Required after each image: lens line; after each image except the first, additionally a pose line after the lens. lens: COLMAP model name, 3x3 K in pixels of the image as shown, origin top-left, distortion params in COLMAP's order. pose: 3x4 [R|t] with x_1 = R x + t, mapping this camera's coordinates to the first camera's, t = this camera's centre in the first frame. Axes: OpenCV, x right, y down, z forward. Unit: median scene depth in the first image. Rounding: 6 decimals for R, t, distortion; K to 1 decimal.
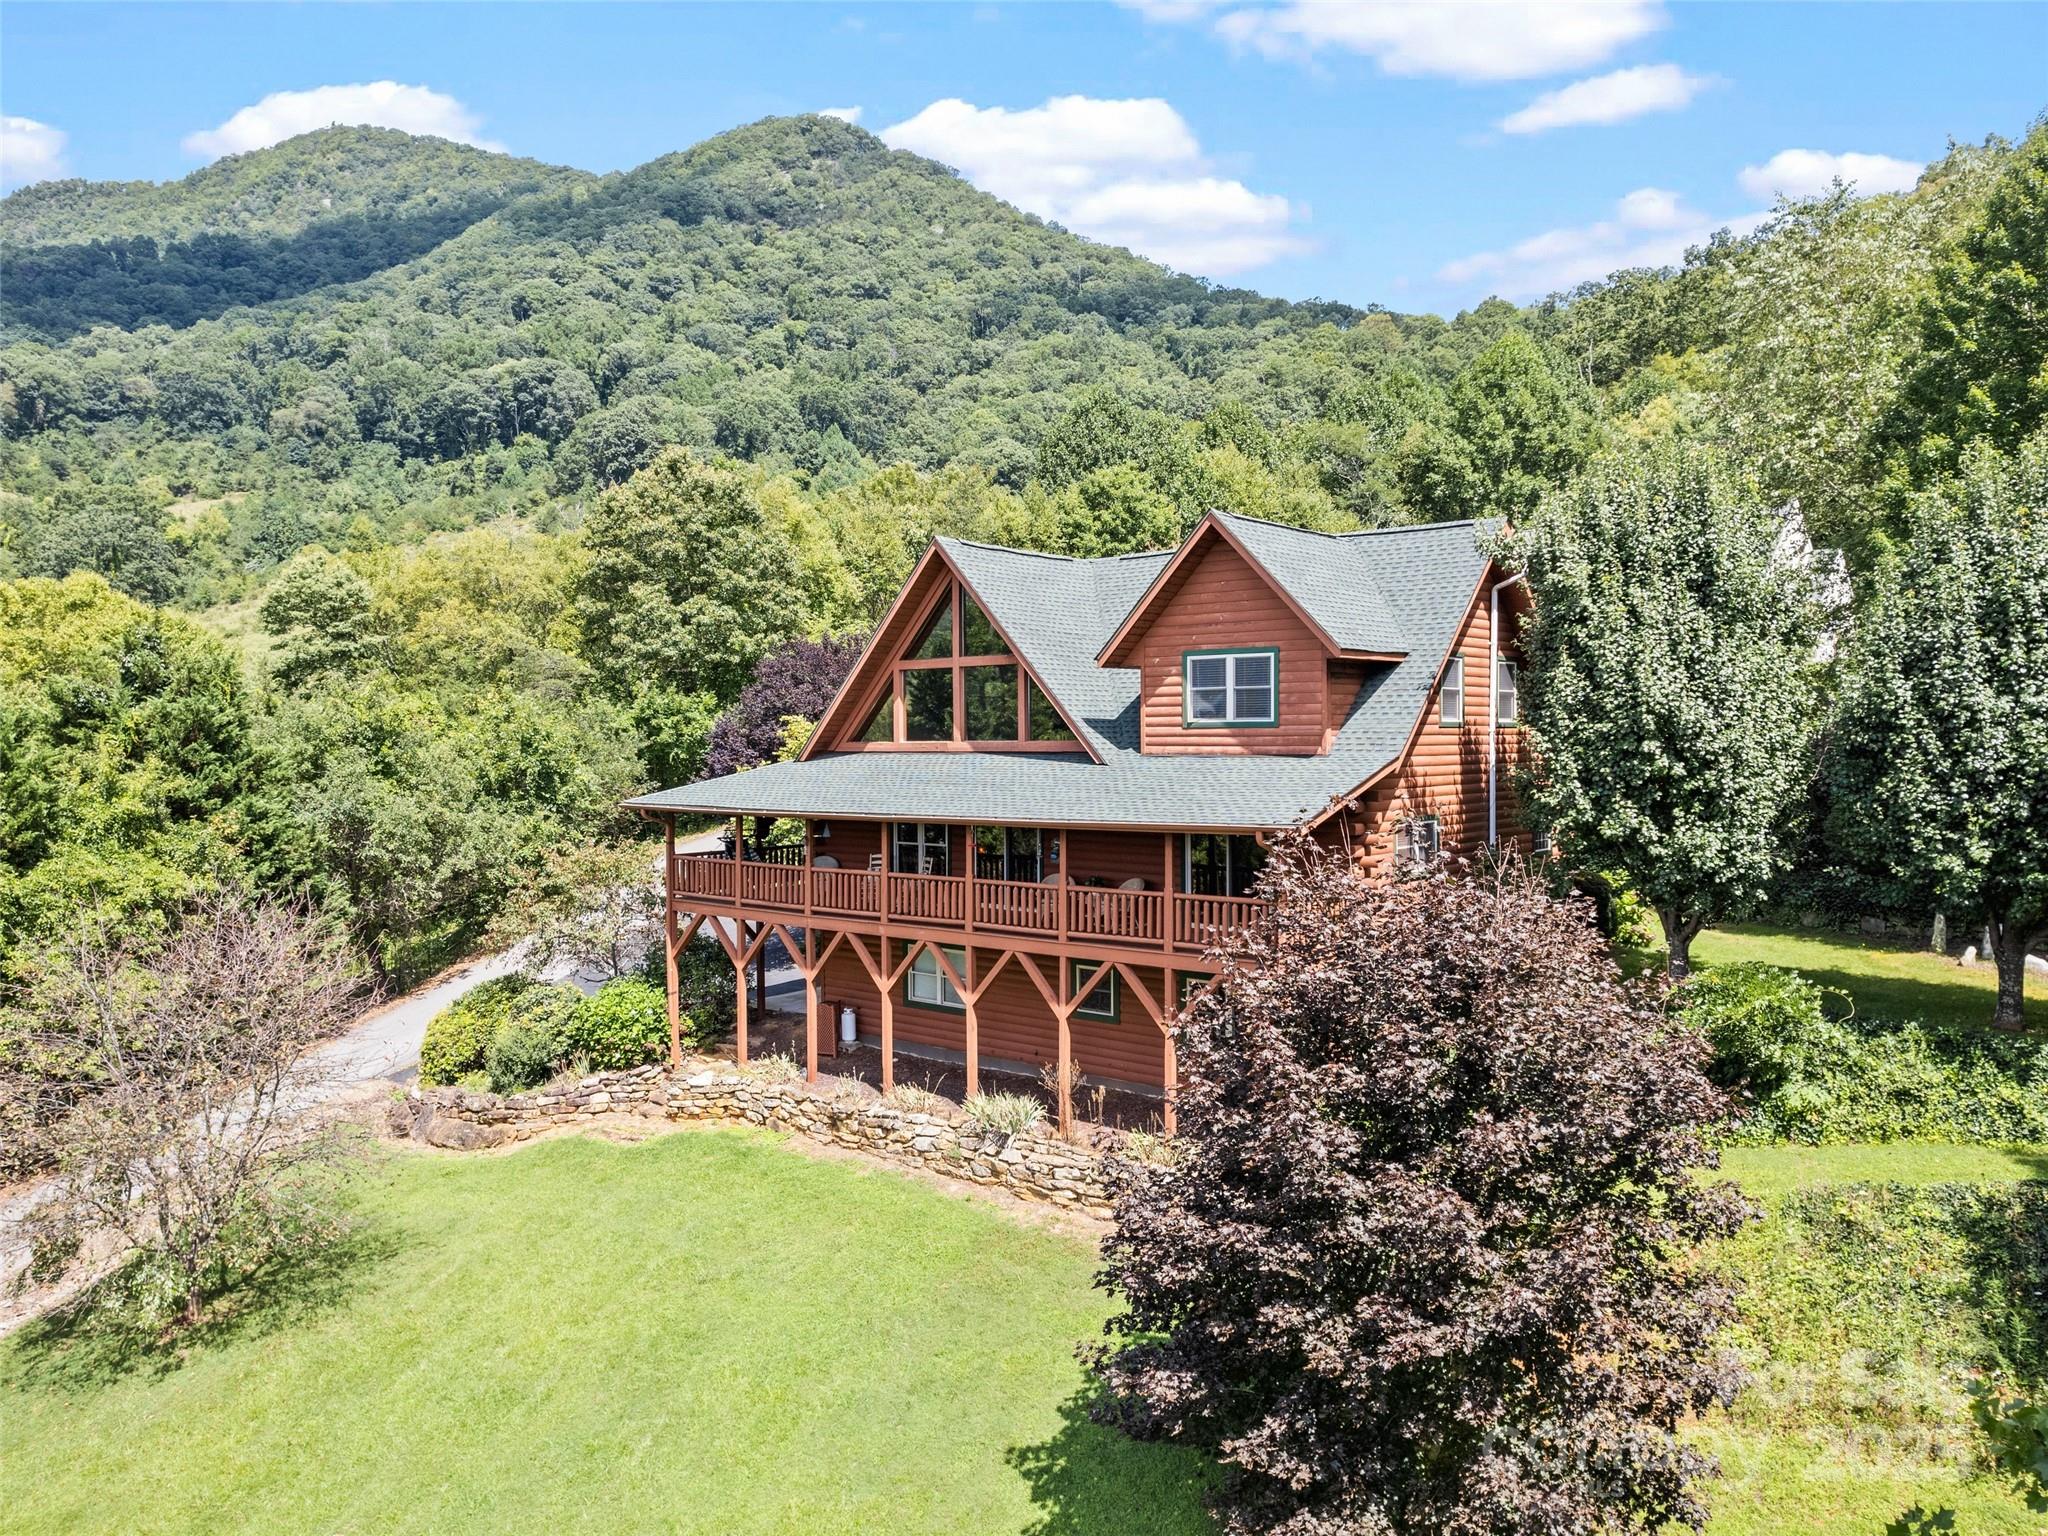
lens RADIAL K [[1438.5, 0, 1101.0], [0, 1438.5, 790.5], [0, 0, 1]] dist [-0.030193, 0.002557]
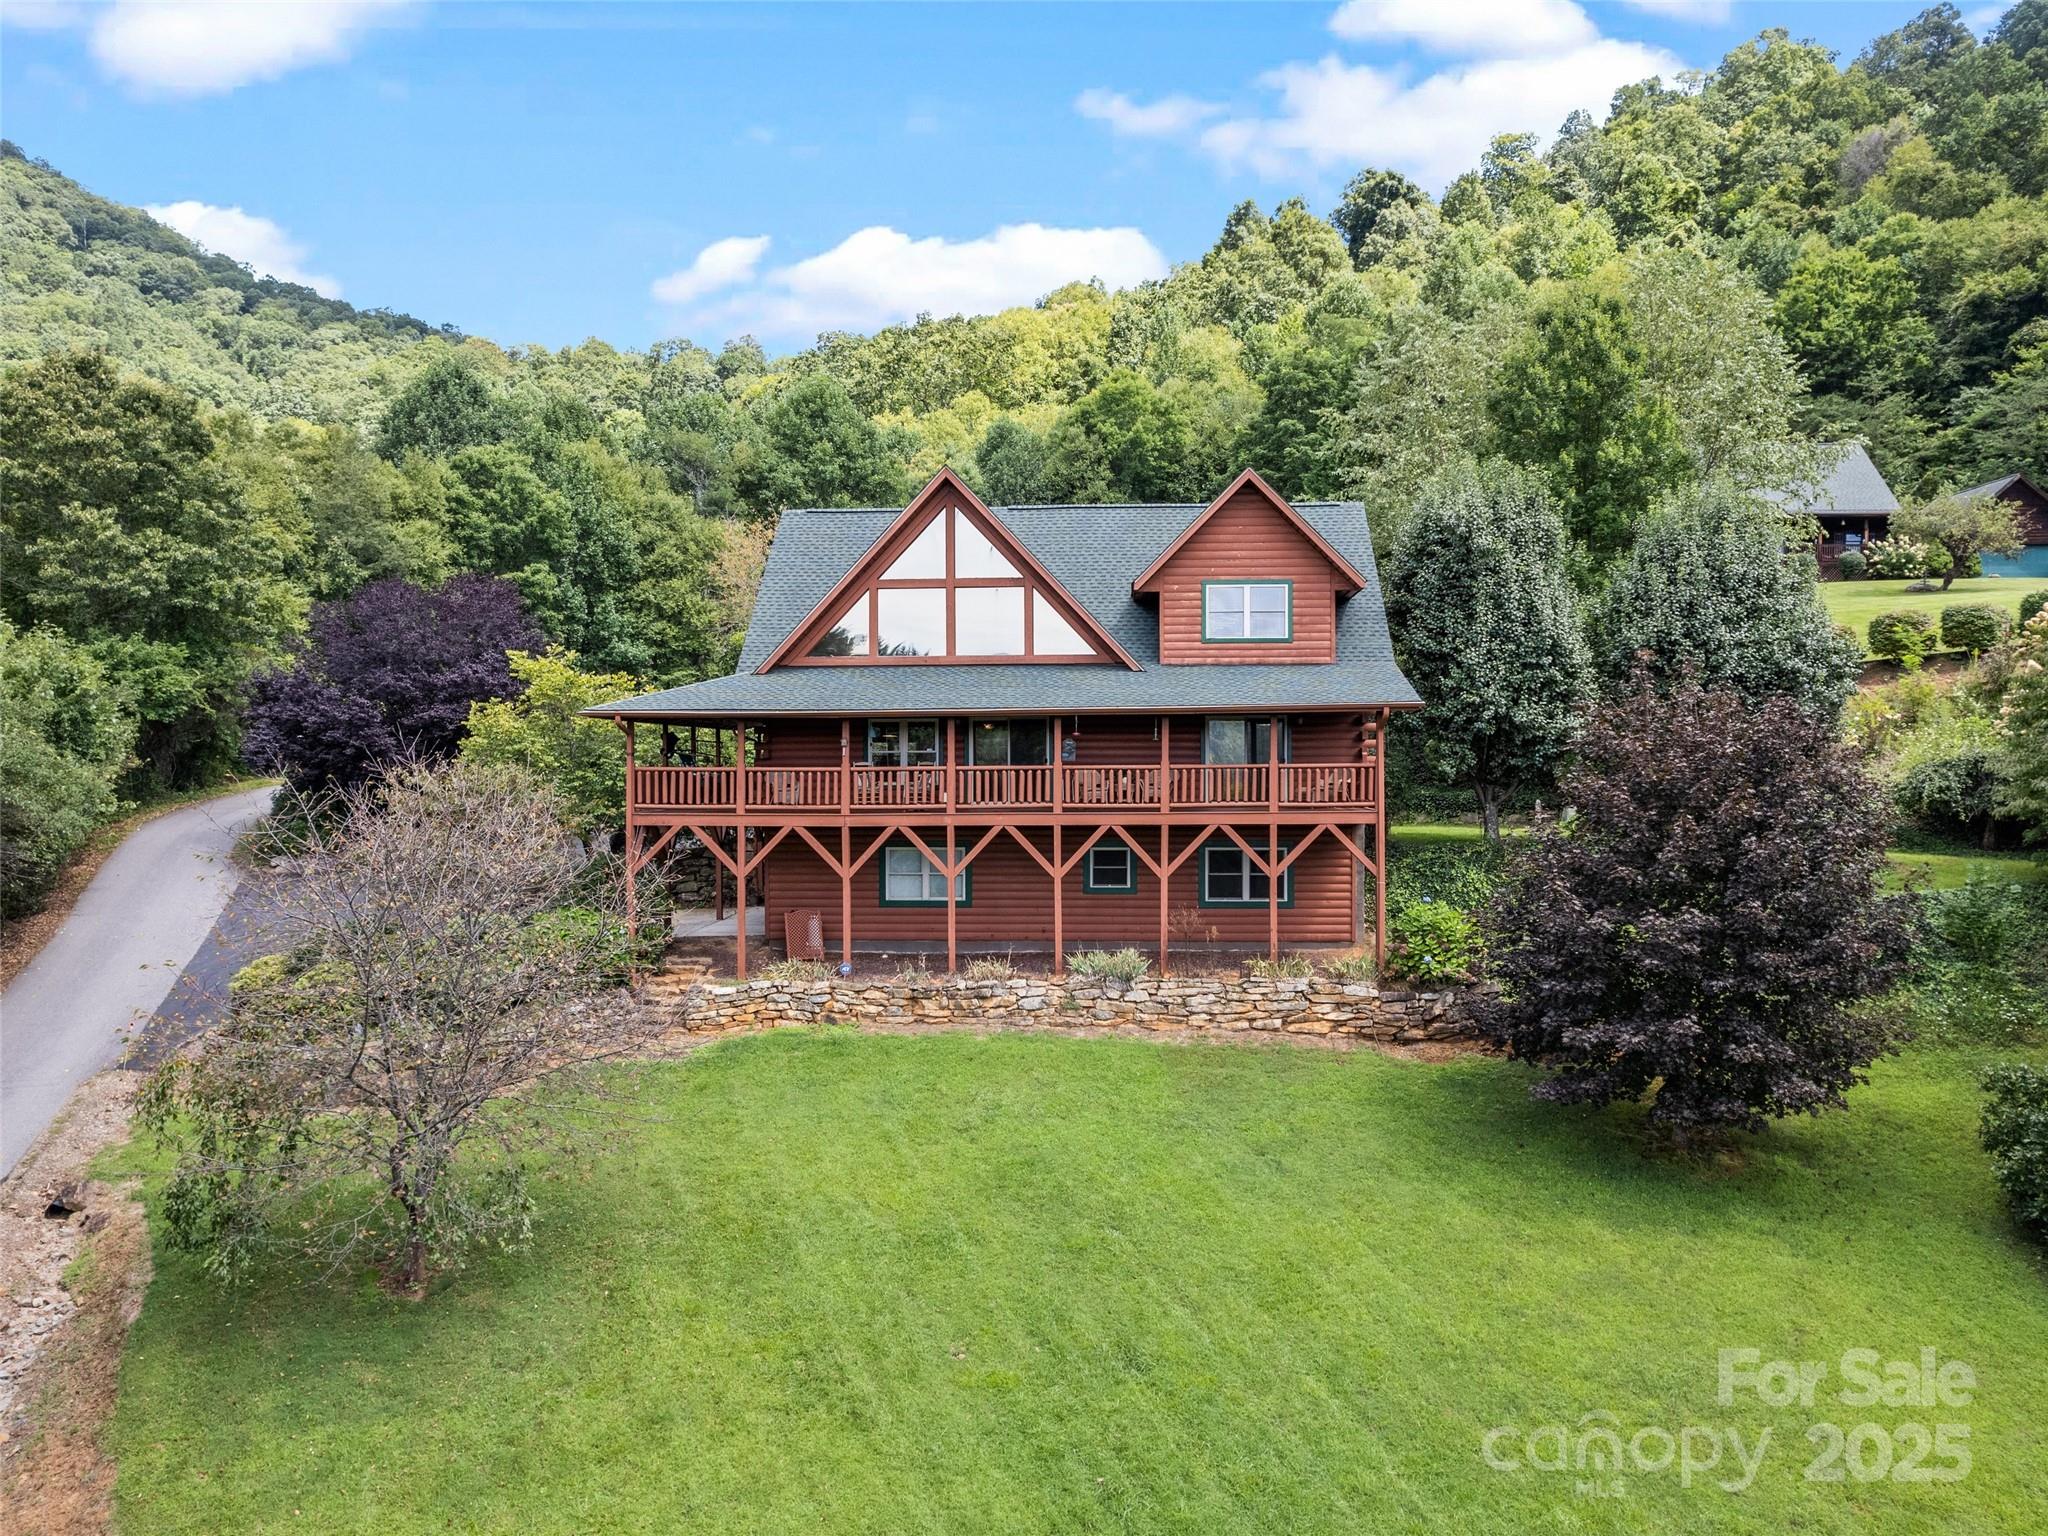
lens RADIAL K [[1400.3, 0, 1030.8], [0, 1400.3, 827.2], [0, 0, 1]] dist [-0.071992, 0.055761]
pose [[0.819869, -0.021223, 0.572158, -0.319047], [0.020370, 0.999761, 0.007895, 0.043167], [-0.572189, 0.005182, 0.820105, 0.047106]]
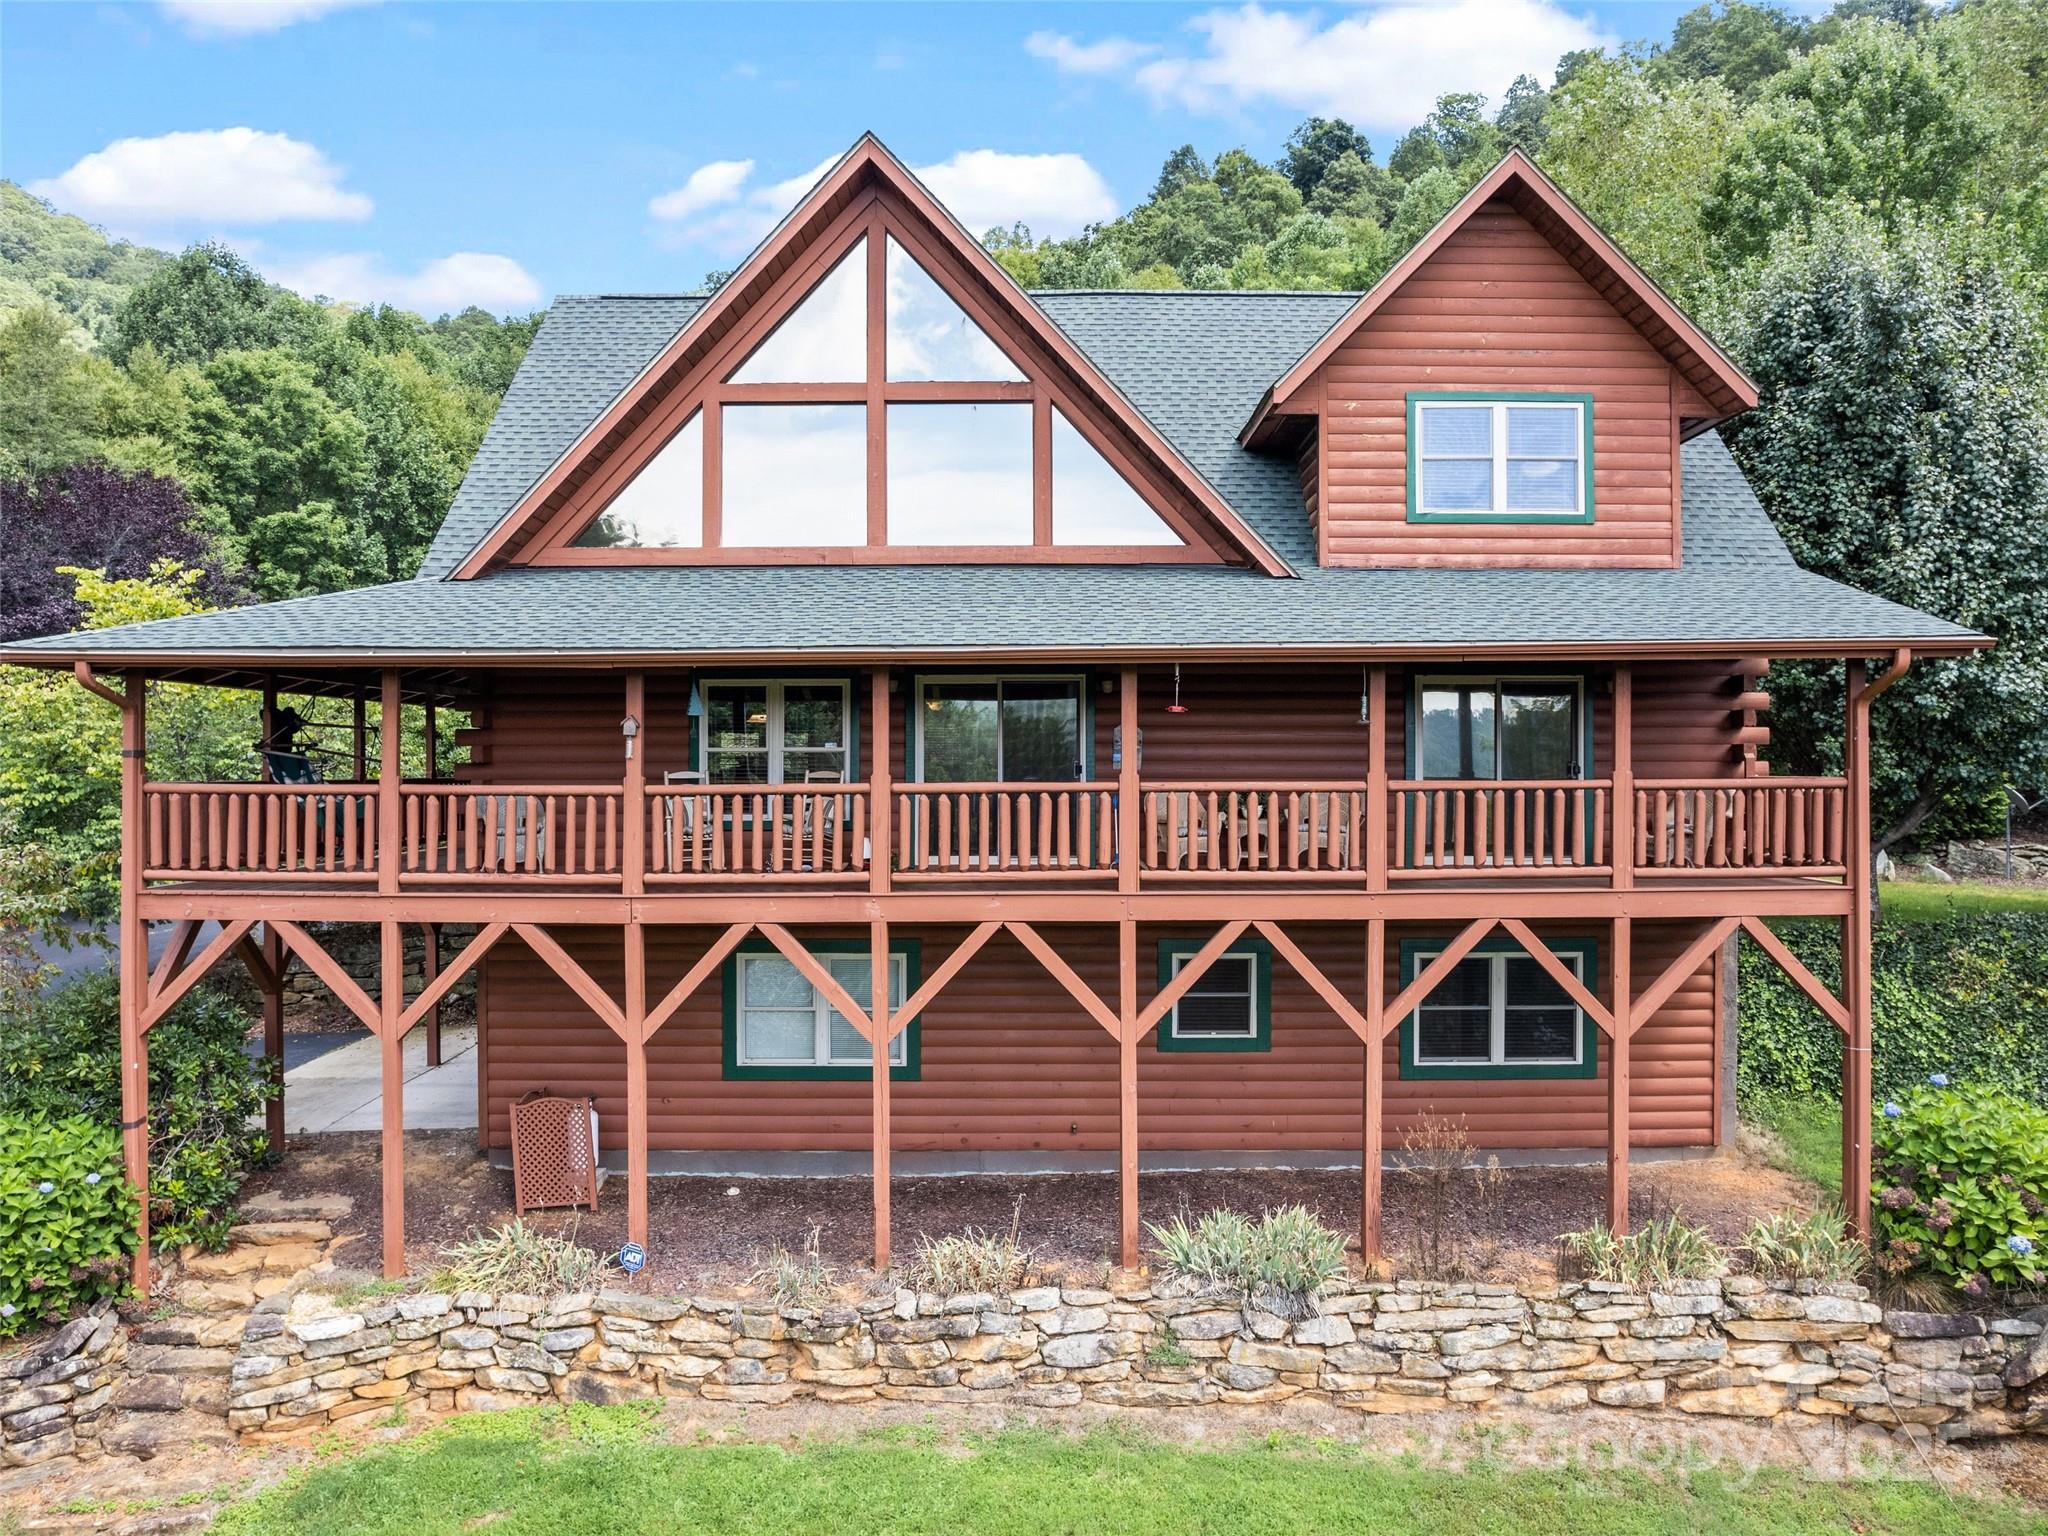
lens RADIAL K [[1435.4, 0, 1009.8], [0, 1435.4, 793.5], [0, 0, 1]] dist [-0.091372, 0.084081]
pose [[0.789572, -0.006611, 0.613623, -0.181452], [0.020109, 0.999684, -0.015104, 0.030567], [-0.613329, 0.024265, 0.789455, 0.277085]]
